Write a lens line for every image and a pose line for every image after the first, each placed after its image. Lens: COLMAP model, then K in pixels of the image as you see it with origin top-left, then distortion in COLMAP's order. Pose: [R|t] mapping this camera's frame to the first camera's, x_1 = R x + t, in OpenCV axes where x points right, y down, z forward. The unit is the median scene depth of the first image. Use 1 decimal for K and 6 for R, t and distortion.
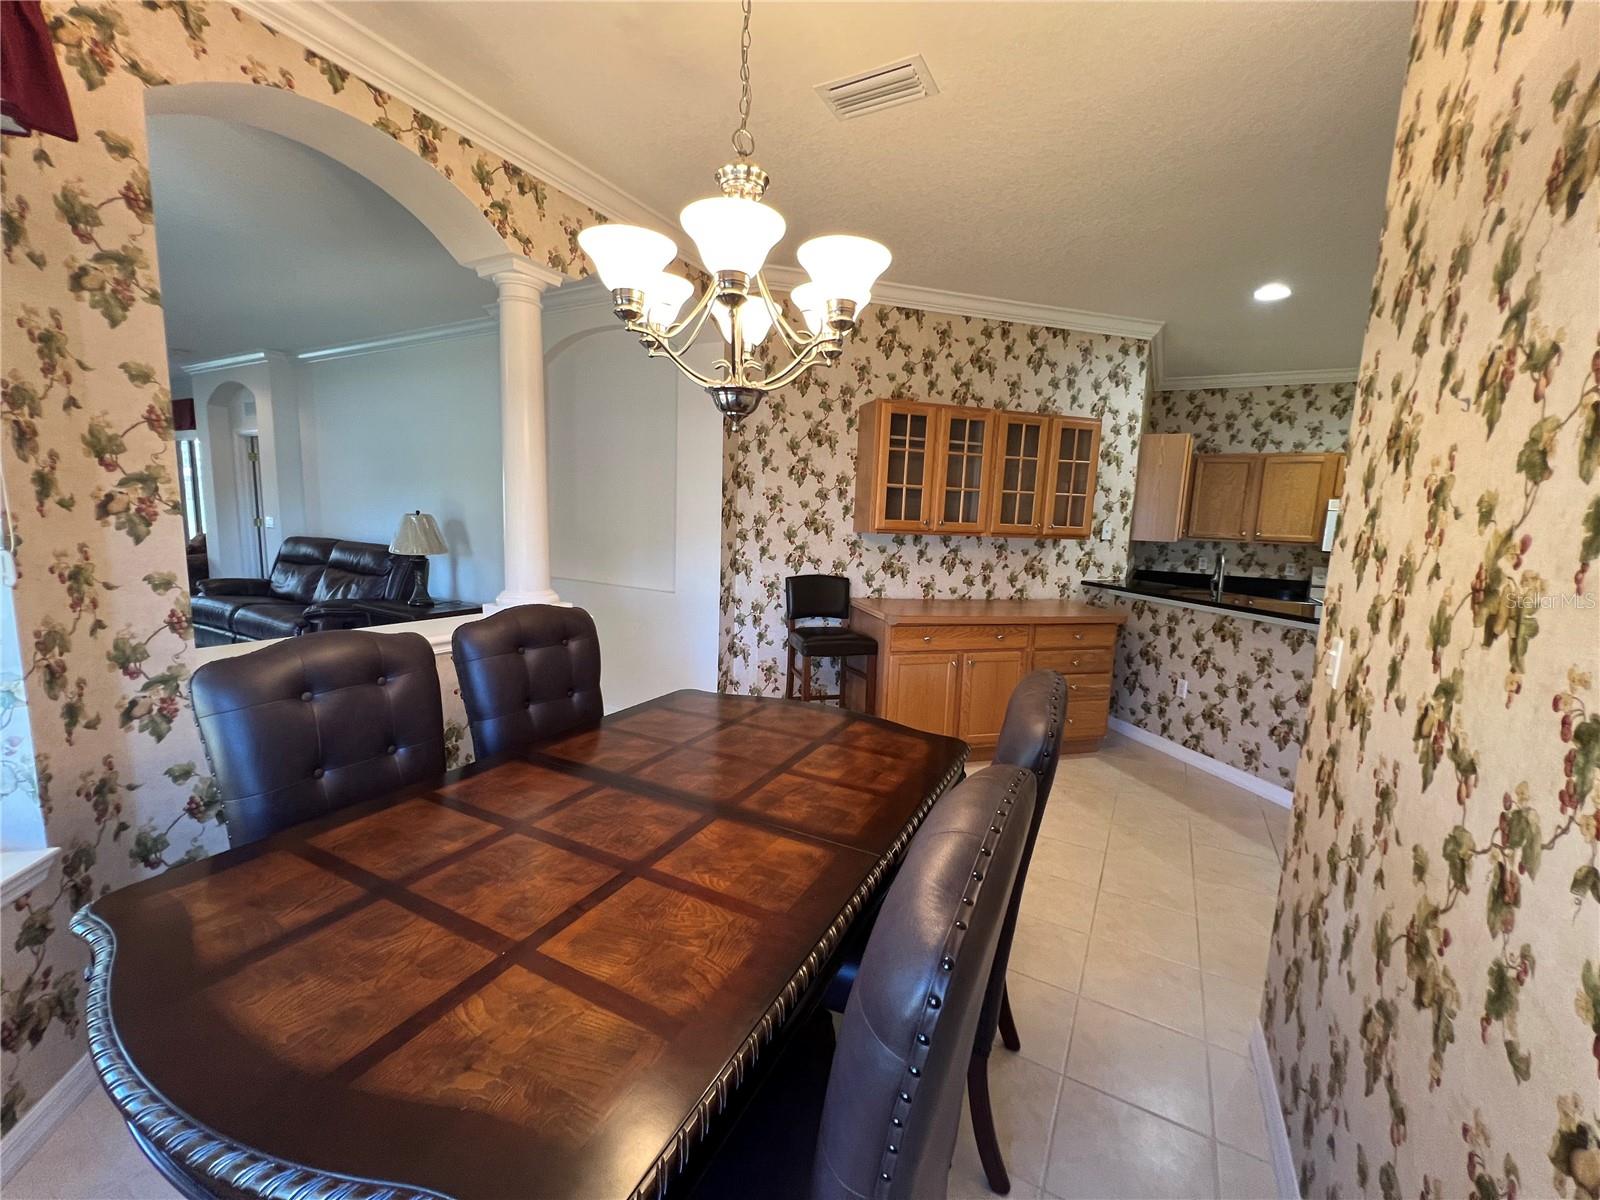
lens RADIAL K [[640.8, 0, 800.8], [0, 640.8, 604.3], [0, 0, 1]] dist [-0.001510, 0.000012]
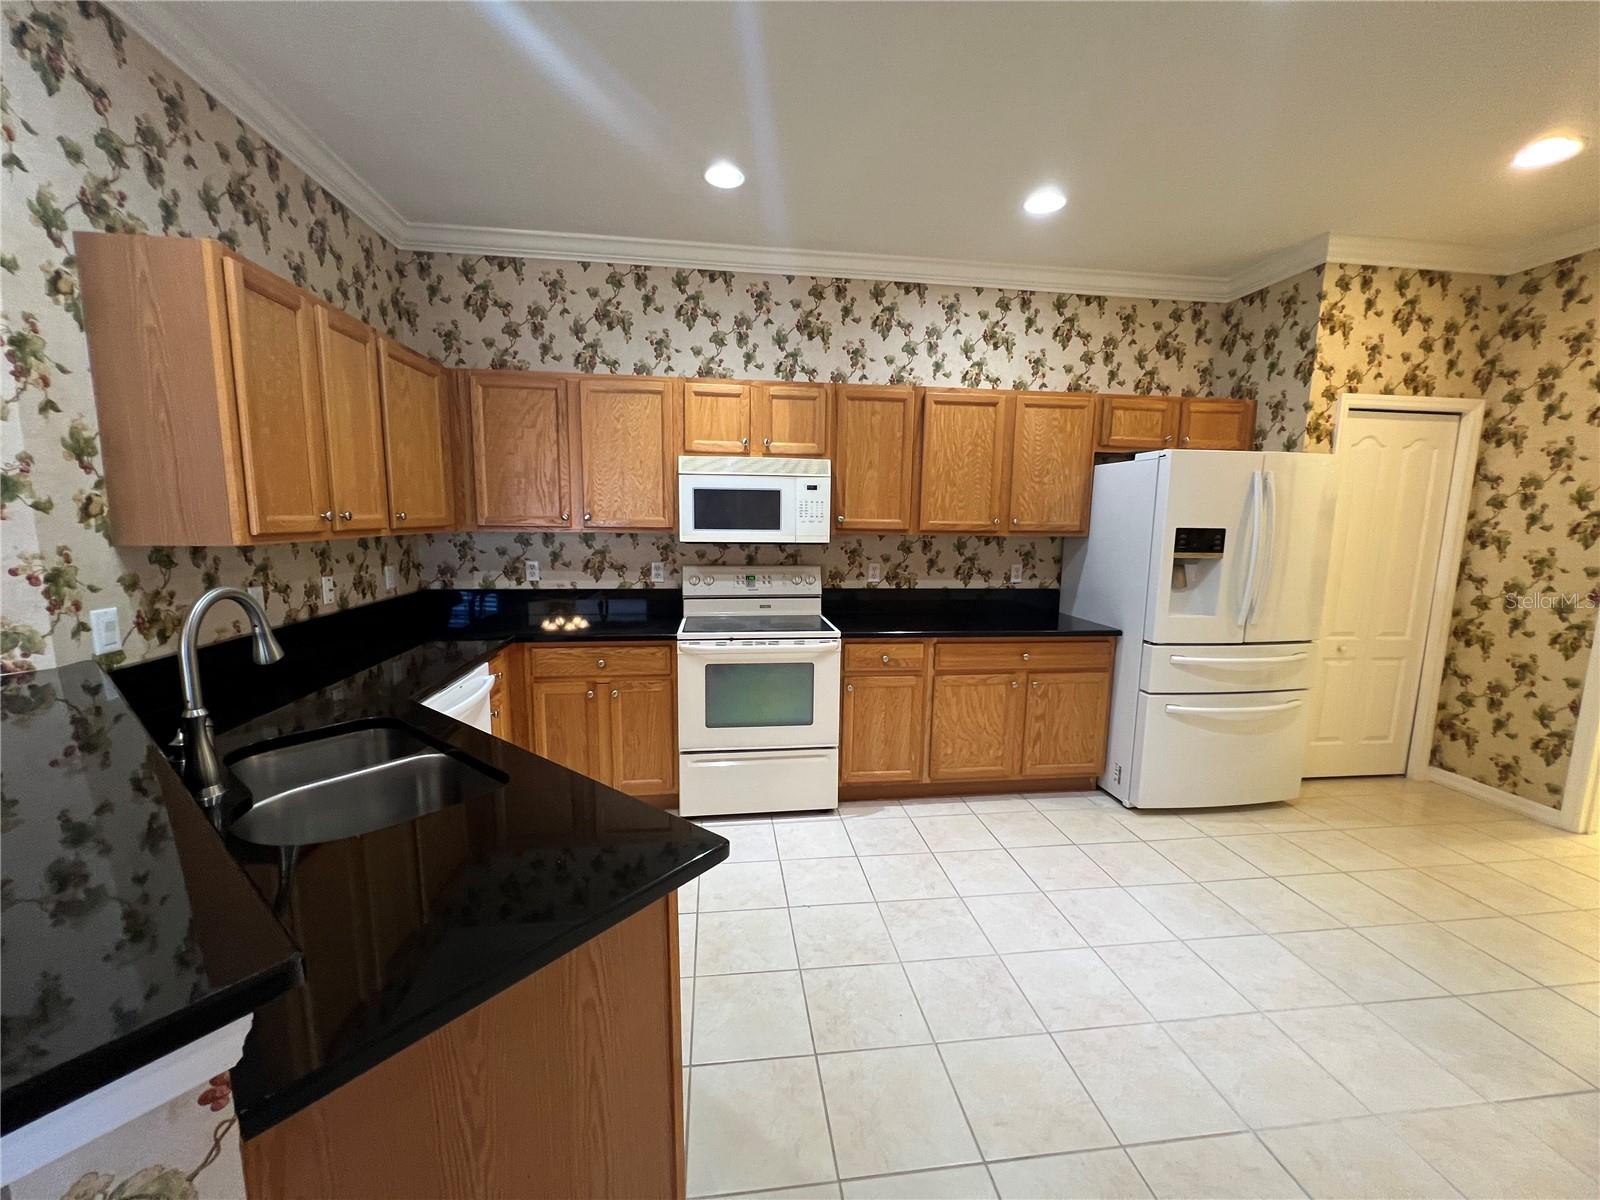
lens RADIAL K [[640.8, 0, 800.8], [0, 640.8, 604.3], [0, 0, 1]] dist [-0.001510, 0.000012]
pose [[0.801986, -0.110305, 0.587069, 0.658564], [0.101061, 0.993690, 0.048648, -0.051526], [-0.588731, 0.020315, 0.808074, 0.539197]]
